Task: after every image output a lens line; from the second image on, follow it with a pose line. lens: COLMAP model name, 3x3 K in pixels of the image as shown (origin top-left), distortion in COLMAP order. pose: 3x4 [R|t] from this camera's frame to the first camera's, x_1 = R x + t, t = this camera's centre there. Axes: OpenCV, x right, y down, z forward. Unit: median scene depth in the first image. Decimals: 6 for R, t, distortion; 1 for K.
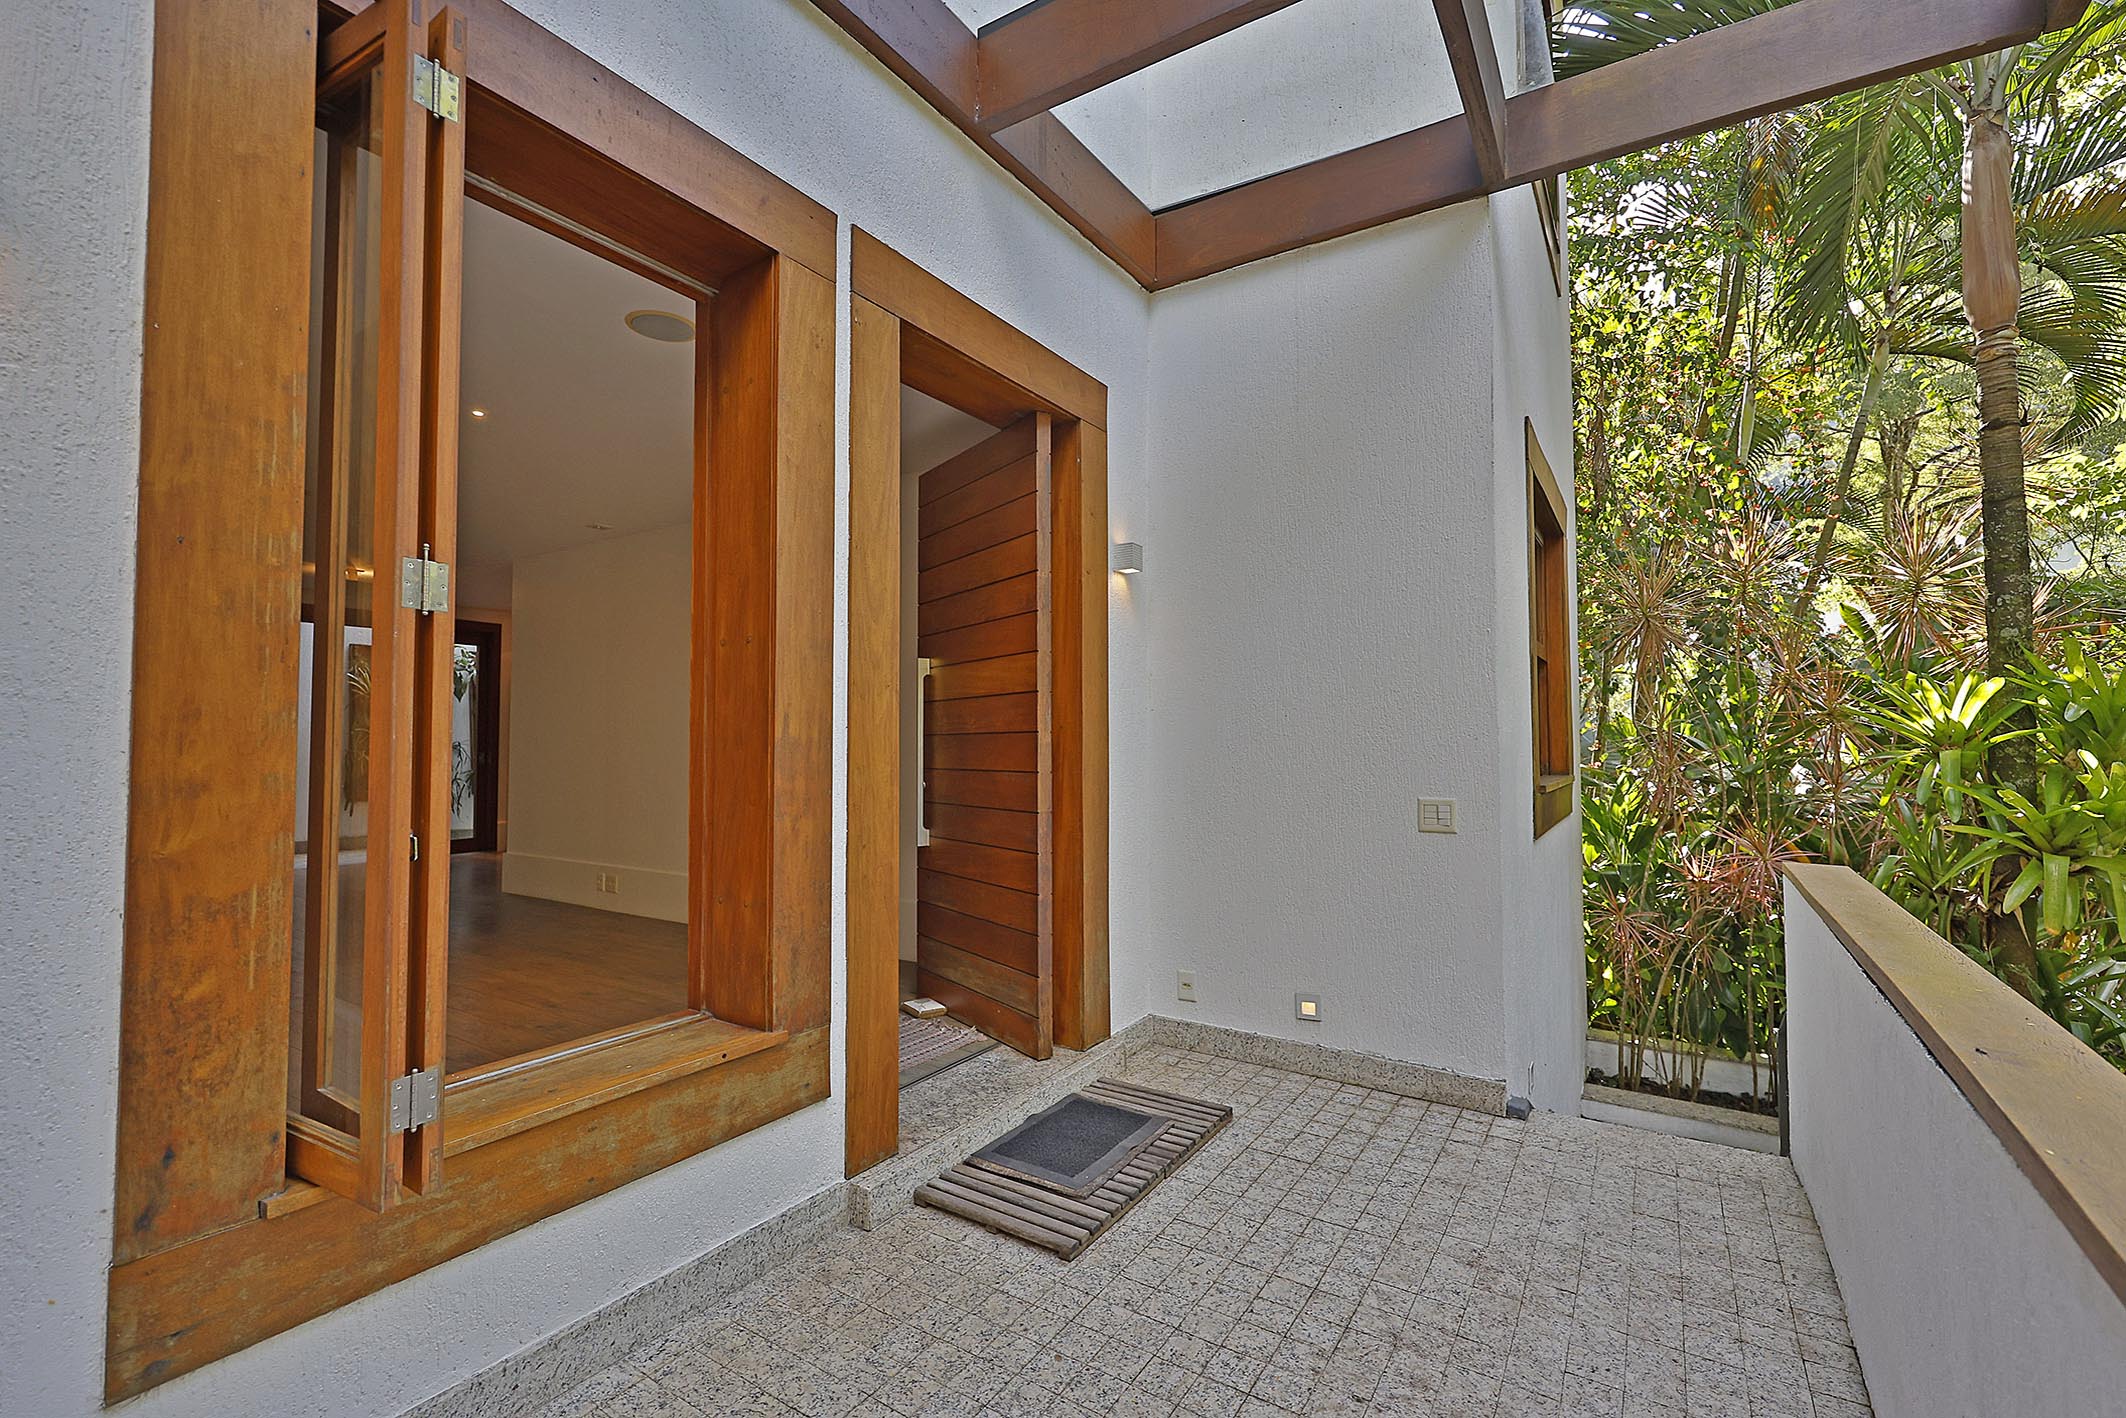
lens RADIAL K [[918.2, 0, 1058.9], [0, 918.2, 708.0], [0, 0, 1]] dist [0.000949, 0.000099]
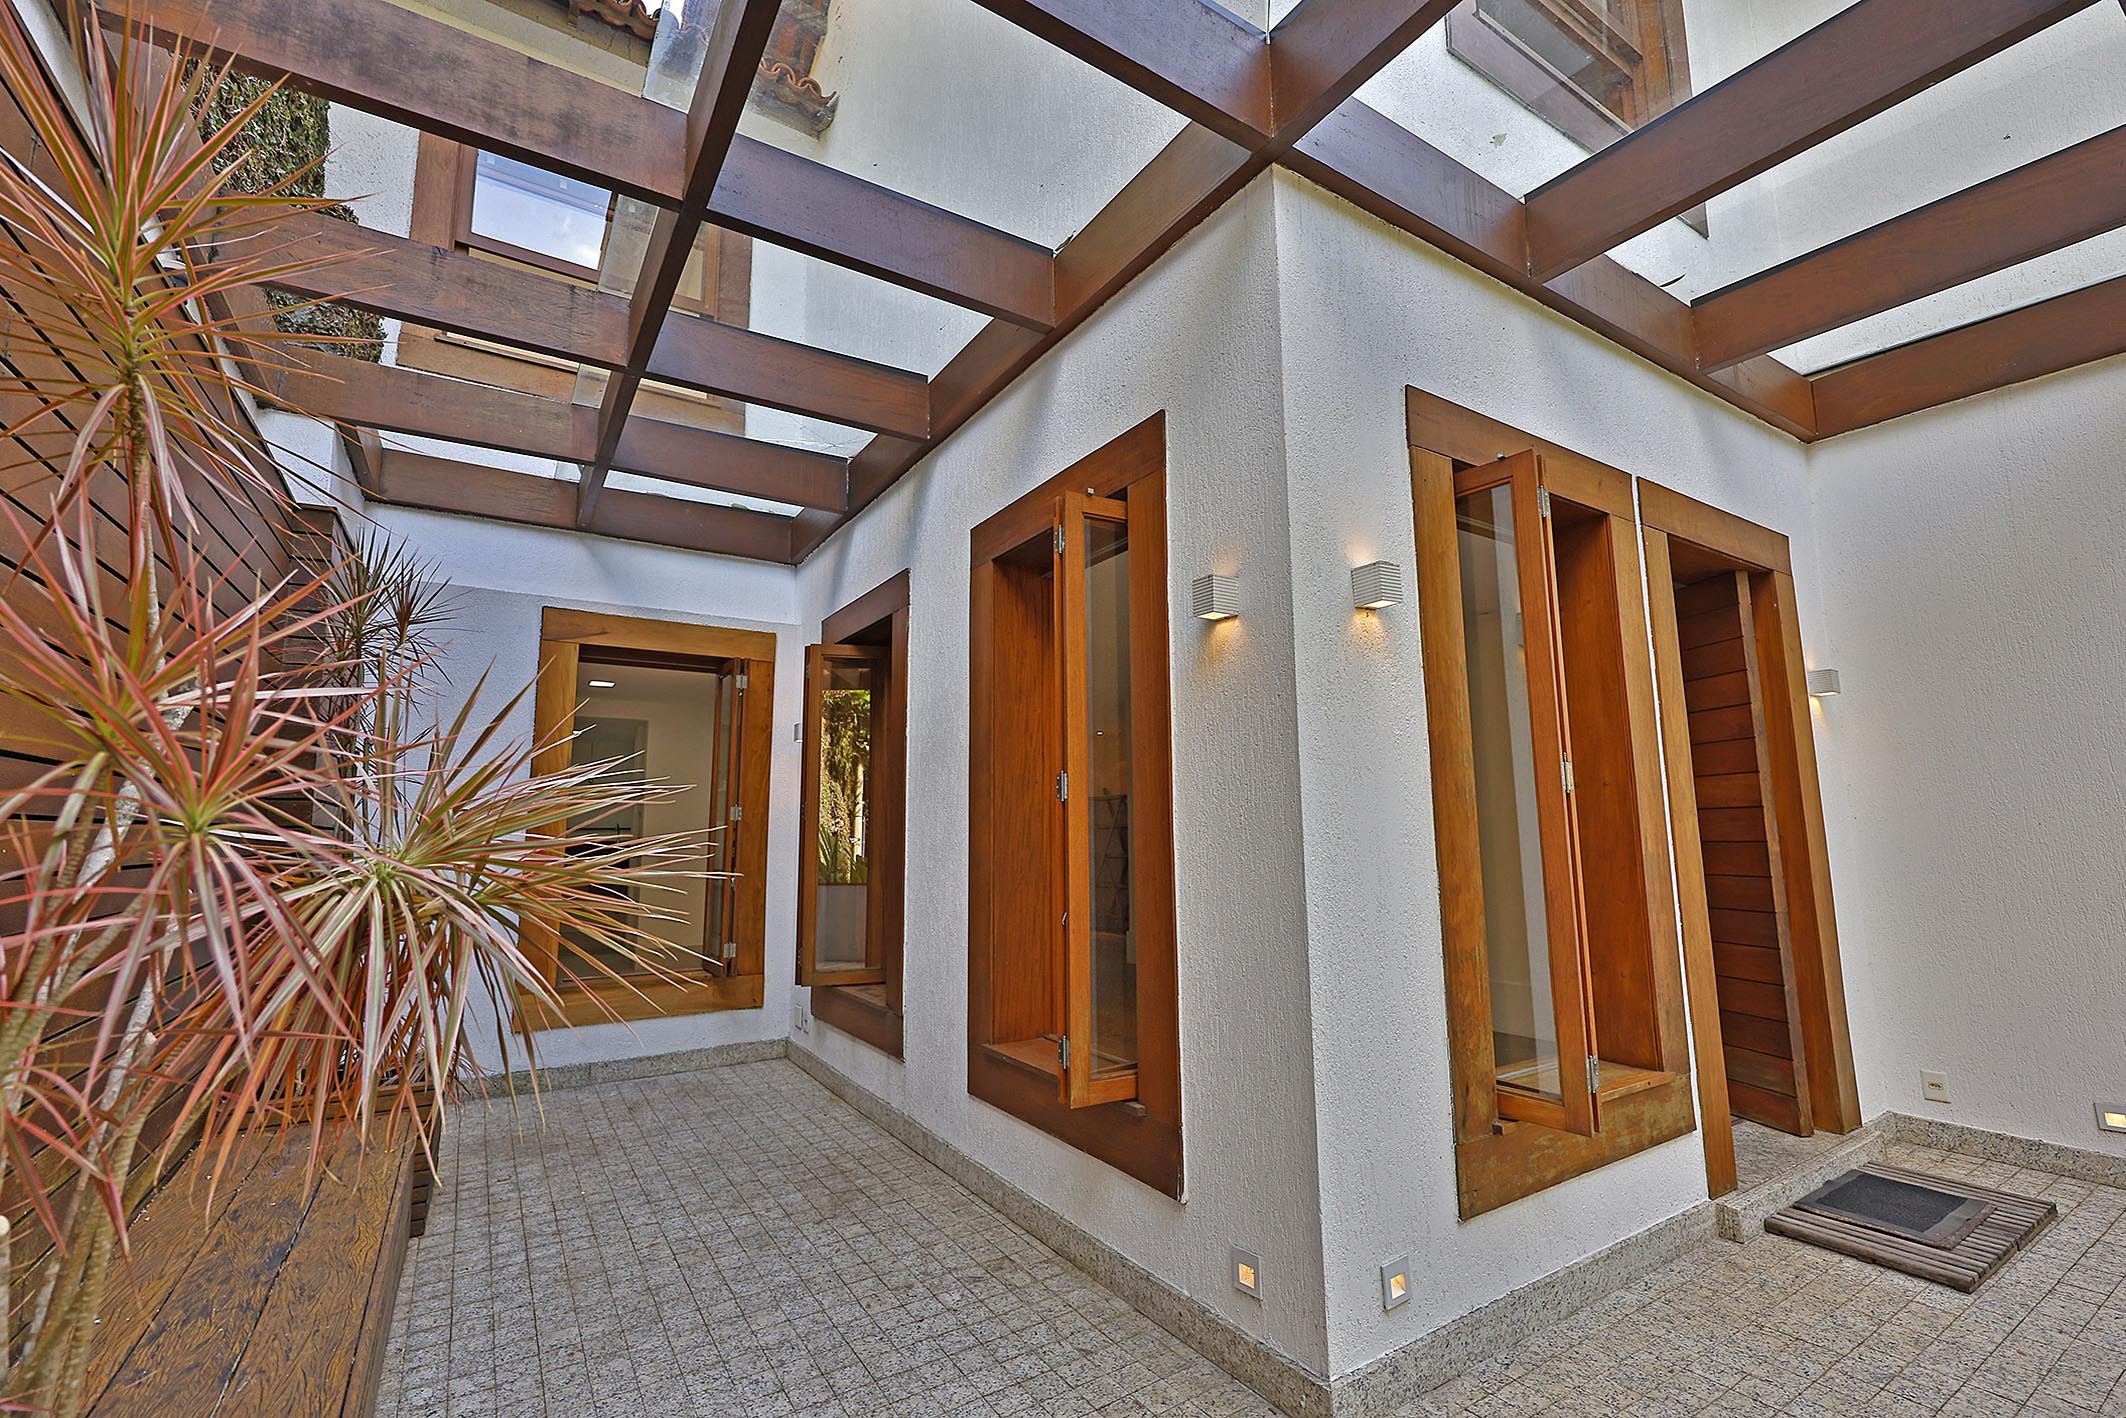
lens RADIAL K [[906.2, 0, 1060.9], [0, 906.2, 709.7], [0, 0, 1]] dist [0.000631, -0.000347]
pose [[0.911087, -0.063538, -0.407288, -0.455292], [0.023369, 0.994422, -0.102856, -0.054713], [0.411551, 0.084192, 0.907489, -0.533668]]
